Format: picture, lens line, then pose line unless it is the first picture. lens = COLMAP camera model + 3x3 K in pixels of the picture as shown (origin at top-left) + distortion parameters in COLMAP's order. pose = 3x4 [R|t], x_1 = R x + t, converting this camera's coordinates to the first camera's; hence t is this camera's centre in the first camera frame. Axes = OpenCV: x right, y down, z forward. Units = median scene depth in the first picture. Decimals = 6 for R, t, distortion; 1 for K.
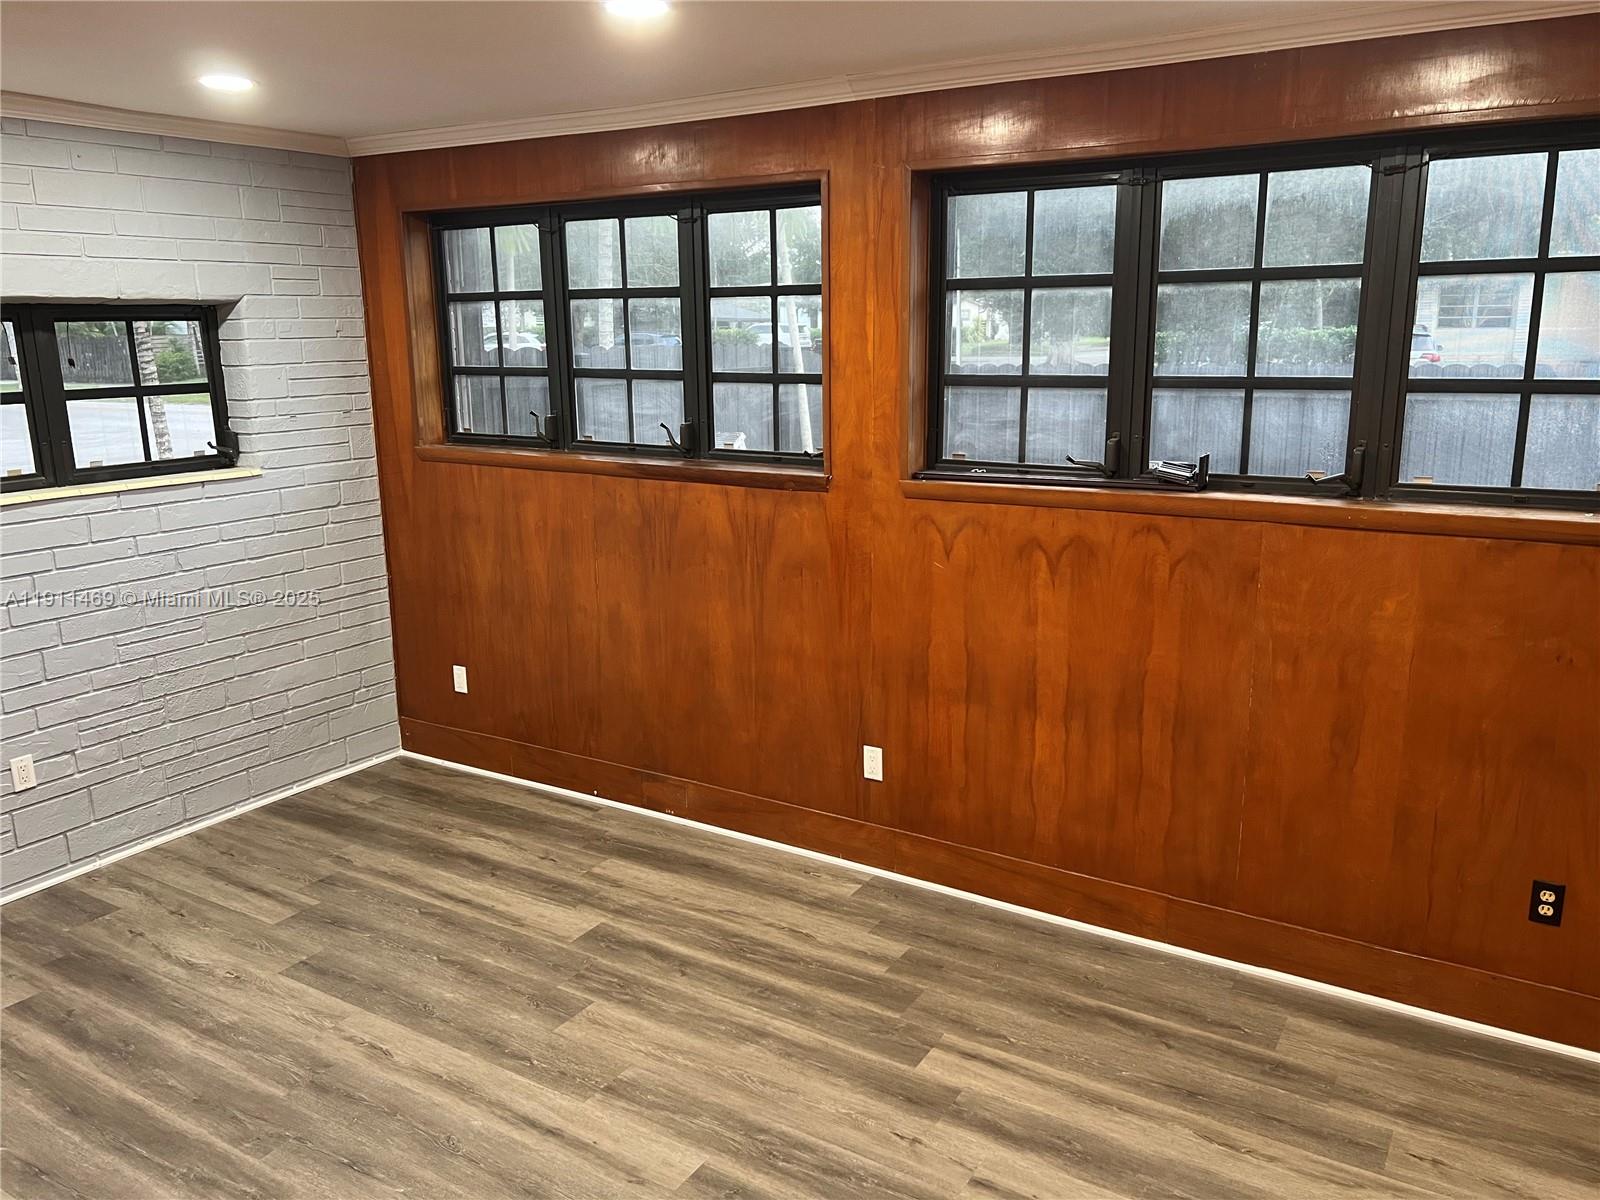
lens RADIAL K [[1220.5, 0, 800.0], [0, 1220.5, 600.0], [0, 0, 1]] dist [0.004326, 0.005628]
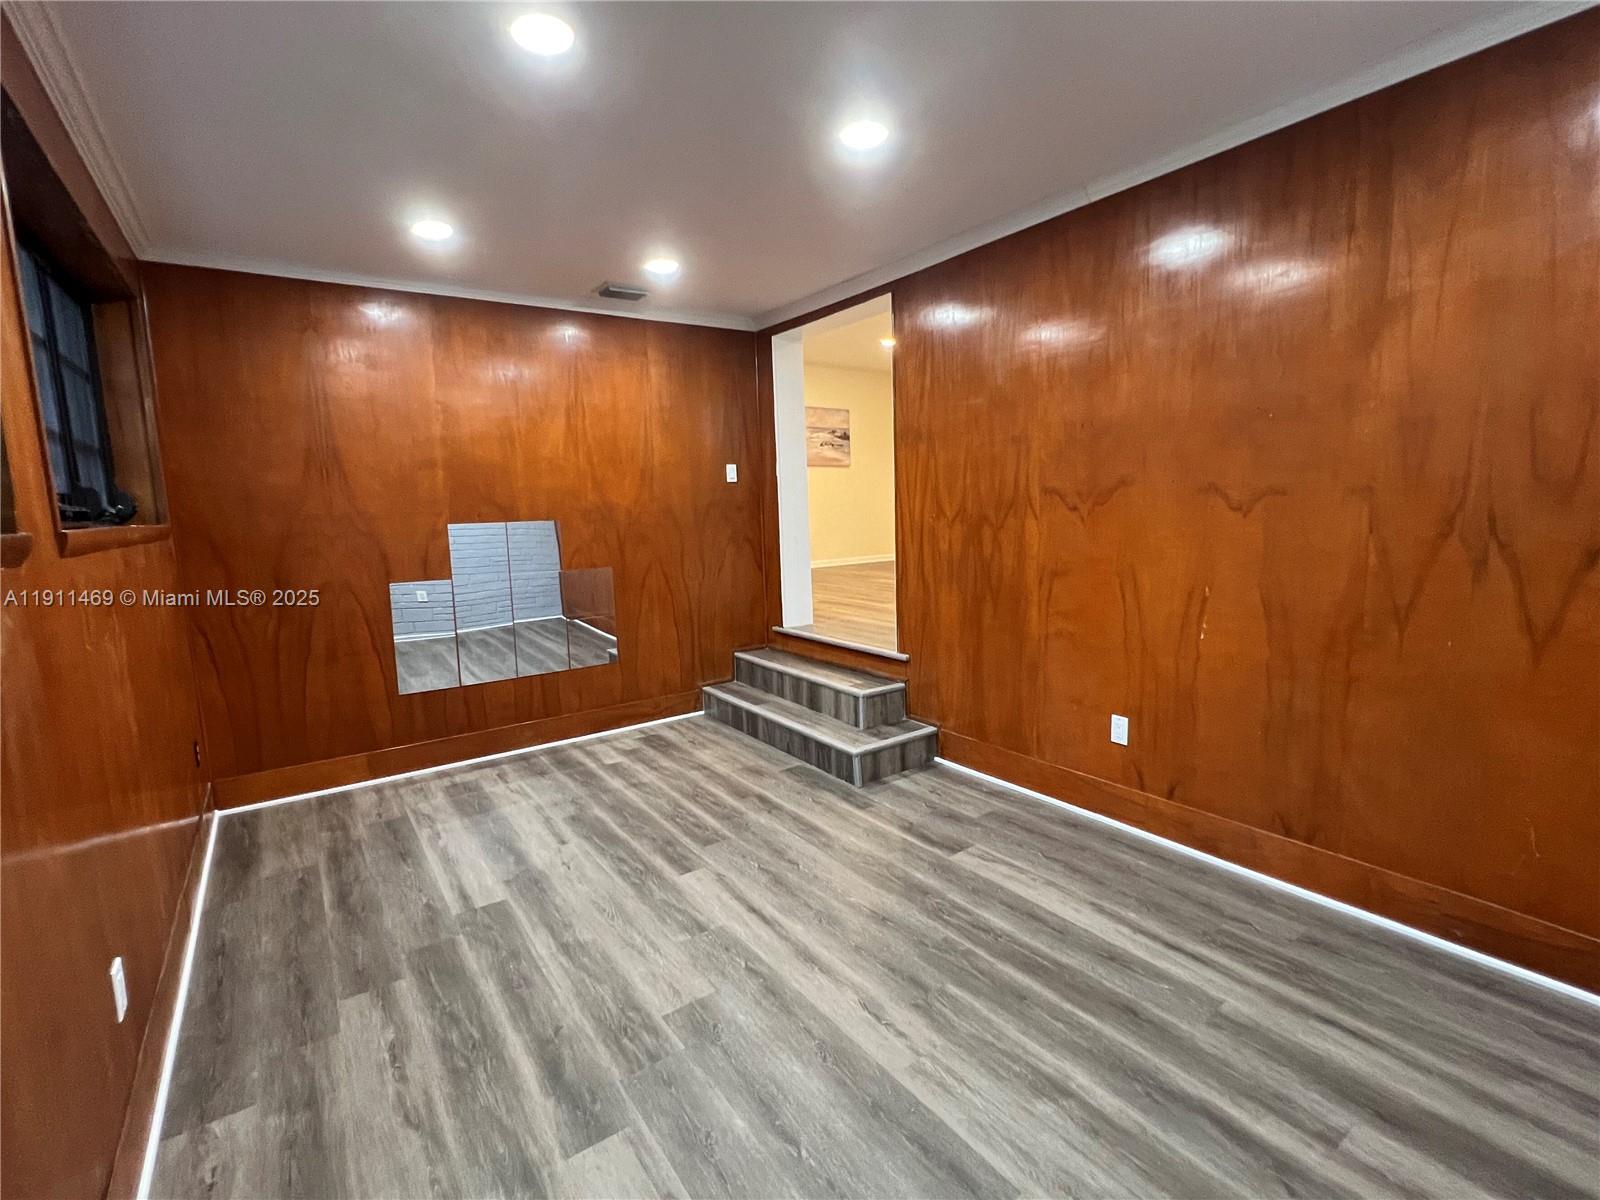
lens RADIAL K [[729.5, 0, 800.0], [0, 729.5, 600.0], [0, 0, 1]] dist [-0.001996, -0.000272]
pose [[-0.925008, -0.012221, 0.379751, -0.522268], [0.123361, 0.935676, 0.330595, -0.174013], [-0.359364, 0.352650, -0.864000, 1.441188]]
